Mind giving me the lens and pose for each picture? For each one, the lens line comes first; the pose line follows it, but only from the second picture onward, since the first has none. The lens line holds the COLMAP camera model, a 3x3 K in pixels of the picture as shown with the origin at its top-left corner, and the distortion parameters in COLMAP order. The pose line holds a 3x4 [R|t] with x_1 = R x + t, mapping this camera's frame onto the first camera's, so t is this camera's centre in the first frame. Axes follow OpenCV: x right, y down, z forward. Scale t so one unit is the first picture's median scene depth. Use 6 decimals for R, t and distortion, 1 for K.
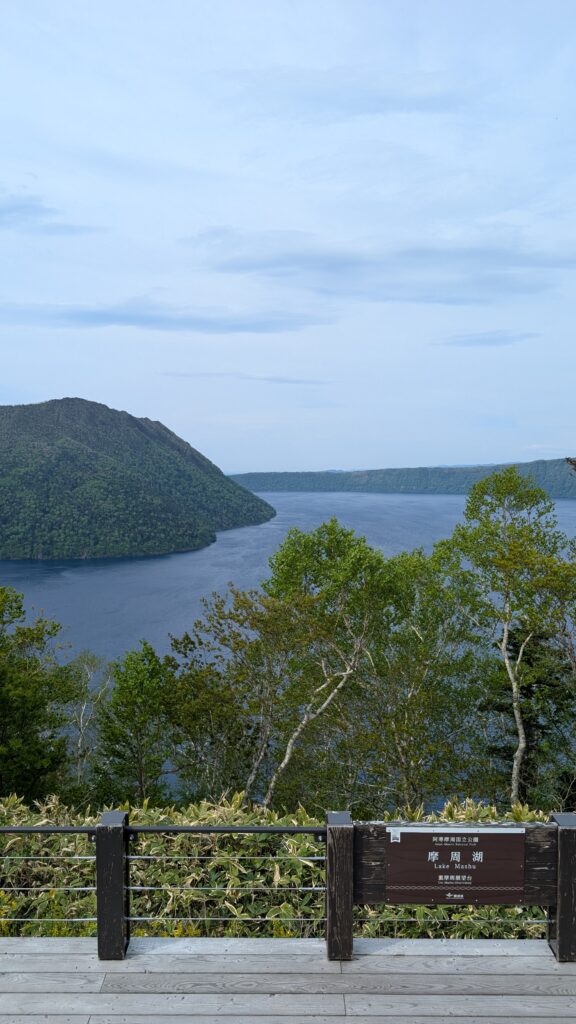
lens RADIAL K [[721.5, 0, 289.7], [0, 721.5, 519.2], [0, 0, 1]] dist [0.029069, -0.030063]
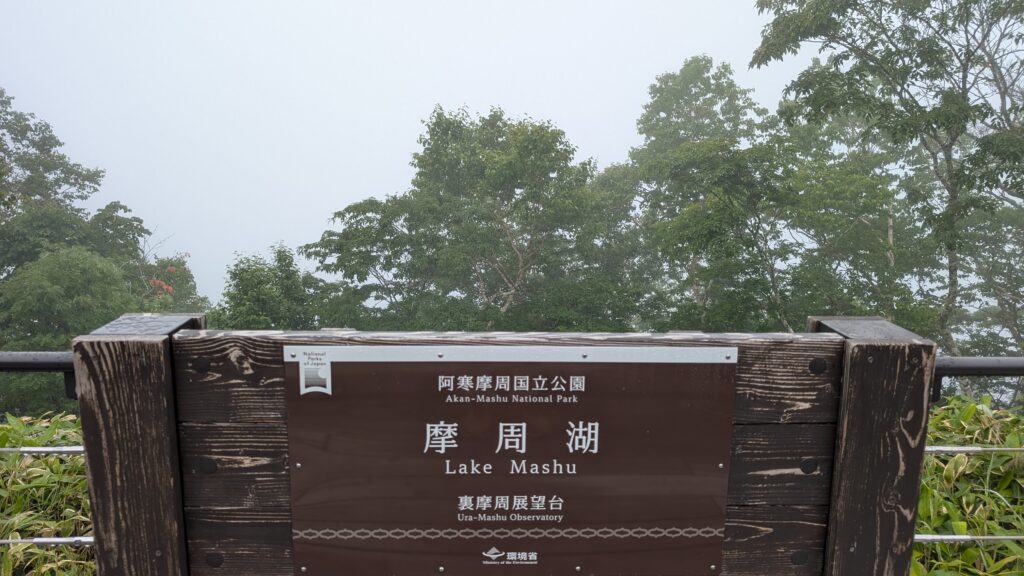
lens RADIAL K [[721.5, 0, 511.5], [0, 721.5, 283.2], [0, 0, 1]] dist [0.029069, -0.030063]
pose [[0.999488, 0.001510, 0.031966, 0.075489], [-0.005532, 0.992004, 0.126086, 0.124639], [-0.031520, -0.126198, 0.991504, 0.242424]]
